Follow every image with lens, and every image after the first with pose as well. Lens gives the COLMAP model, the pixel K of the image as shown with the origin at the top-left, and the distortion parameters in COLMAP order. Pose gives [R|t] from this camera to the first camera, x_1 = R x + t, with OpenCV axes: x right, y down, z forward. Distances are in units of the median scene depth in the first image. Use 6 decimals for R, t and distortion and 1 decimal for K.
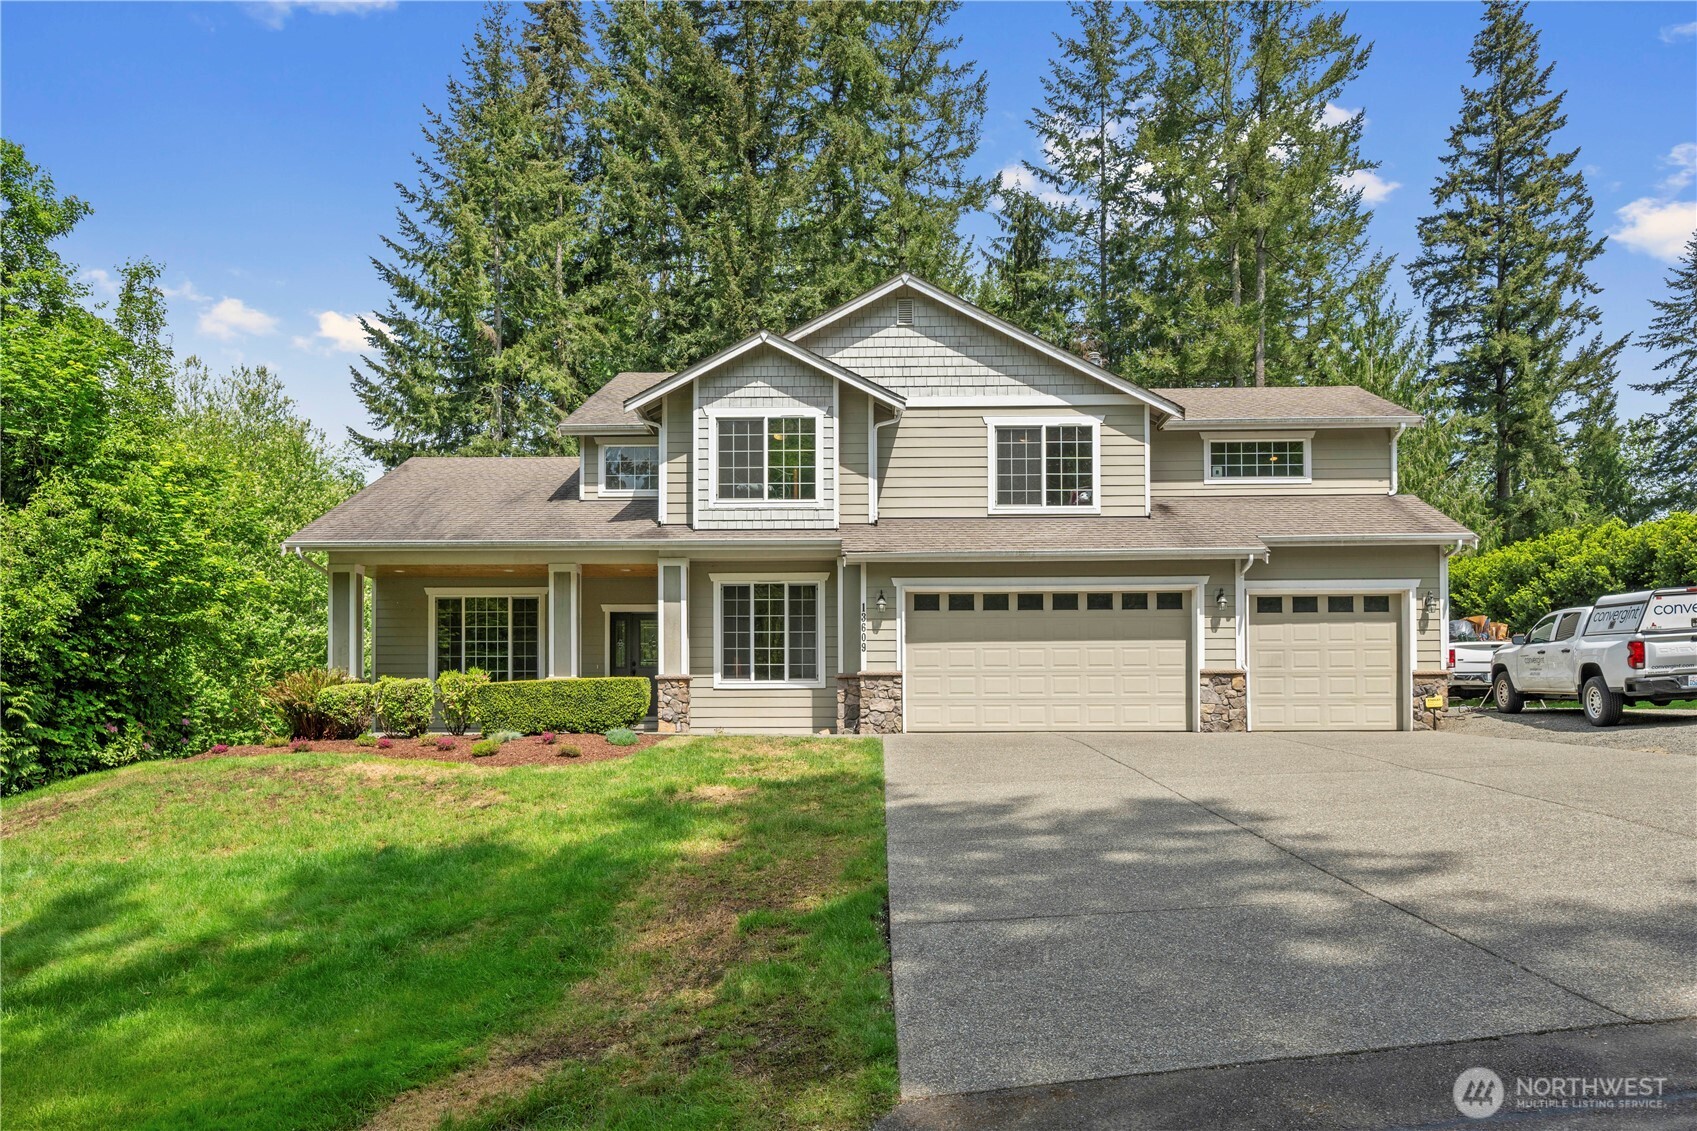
lens RADIAL K [[1157.2, 0, 856.0], [0, 1157.2, 708.5], [0, 0, 1]] dist [0.005725, -0.003063]
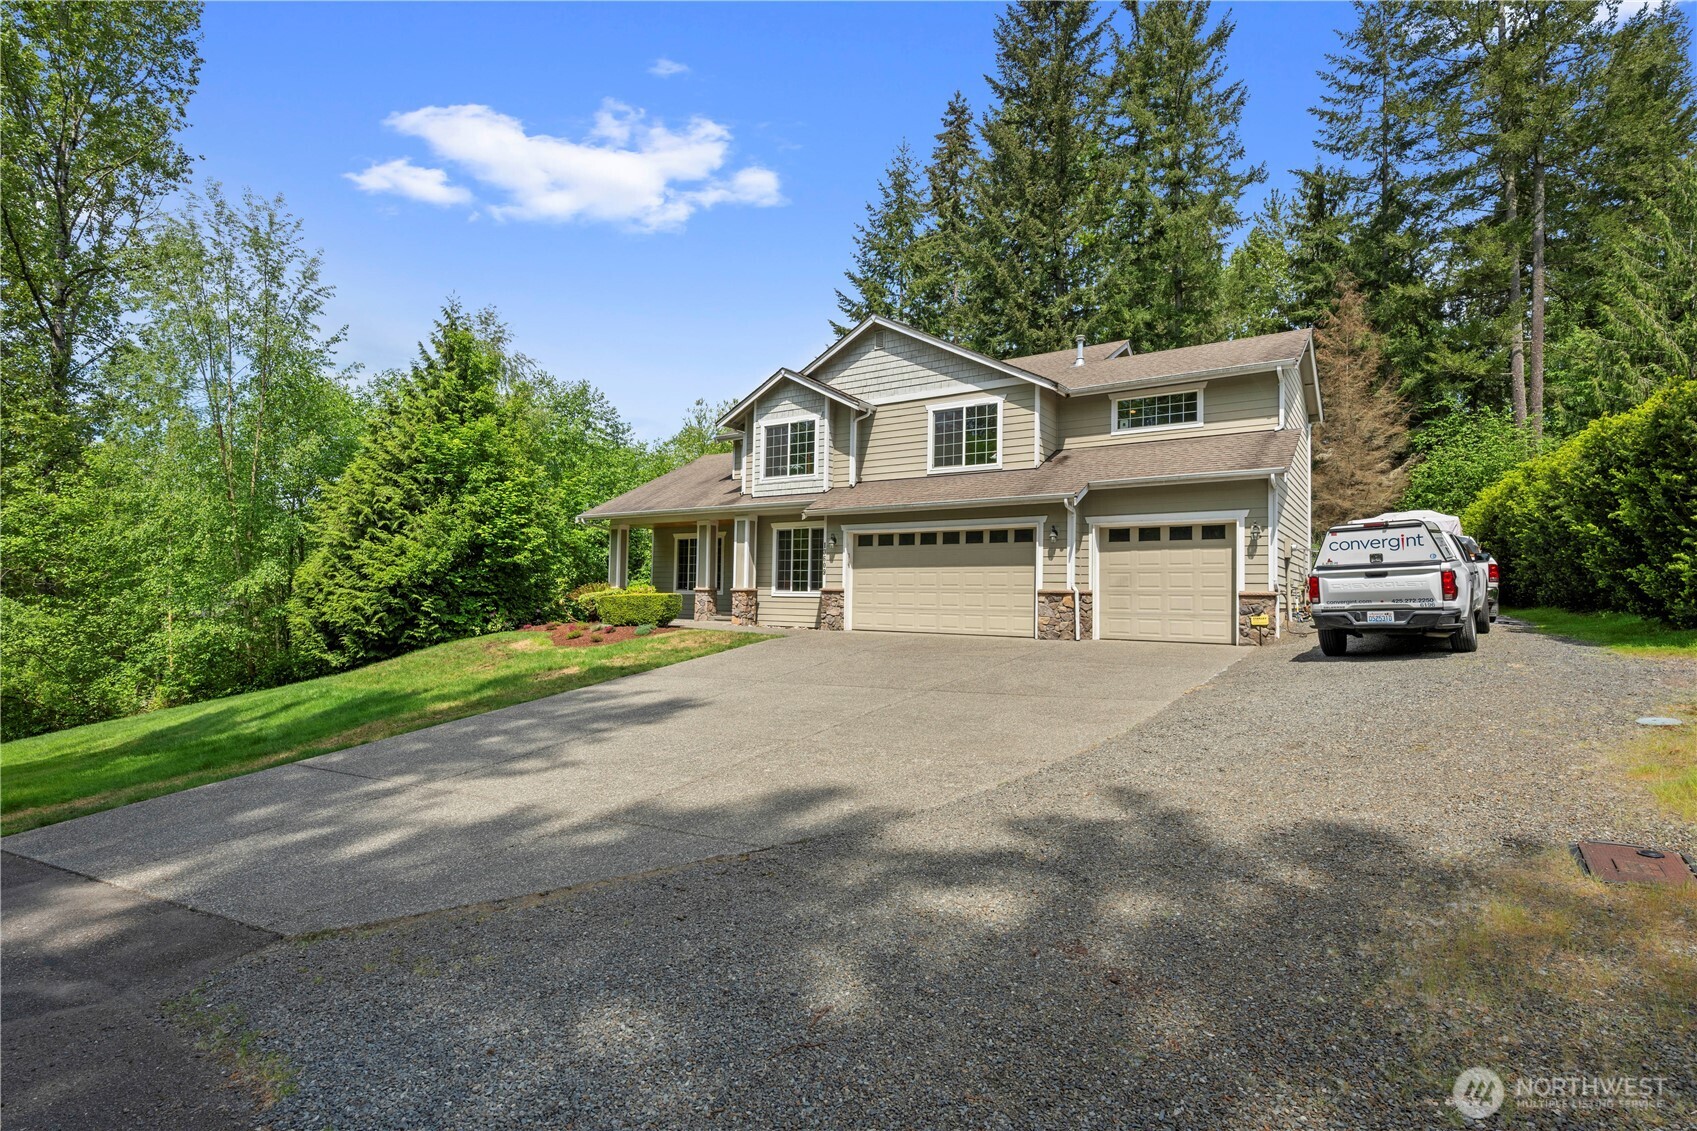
lens RADIAL K [[785.6, 0, 848.7], [0, 785.6, 560.6], [0, 0, 1]] dist [0.008663, 0.000480]
pose [[0.848746, -0.008983, -0.528725, 0.543228], [-0.002132, 0.999789, -0.020409, -0.044720], [0.528797, 0.018449, 0.848548, 0.146522]]
